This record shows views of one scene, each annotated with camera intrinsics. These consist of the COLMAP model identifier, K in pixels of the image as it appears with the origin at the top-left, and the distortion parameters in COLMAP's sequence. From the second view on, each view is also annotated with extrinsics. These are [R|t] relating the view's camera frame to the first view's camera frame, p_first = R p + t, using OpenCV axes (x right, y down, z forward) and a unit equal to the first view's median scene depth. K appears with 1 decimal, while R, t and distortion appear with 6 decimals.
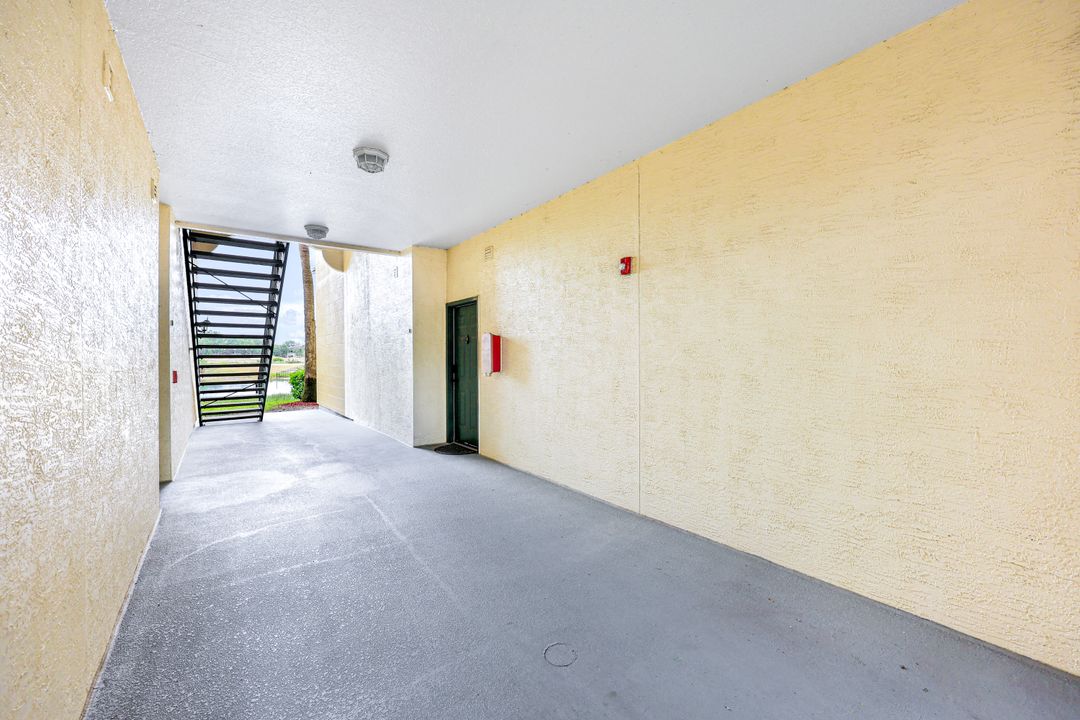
lens RADIAL K [[434.5, 0, 543.2], [0, 434.5, 359.5], [0, 0, 1]] dist [0.001134, -0.000392]
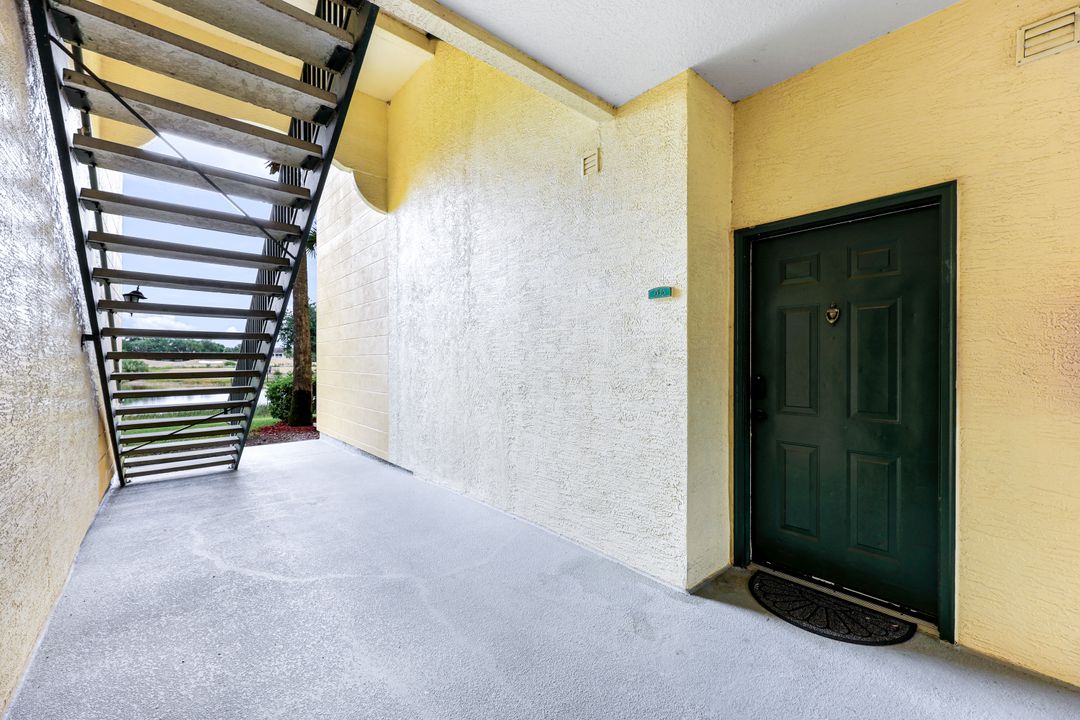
lens RADIAL K [[434.5, 0, 536.8], [0, 434.5, 360.7], [0, 0, 1]] dist [0.001134, -0.000392]
pose [[0.997630, 0.004829, 0.068640, -0.324703], [-0.004182, 0.999945, -0.009573, 0.000906], [-0.068683, 0.009264, 0.997596, 0.443421]]
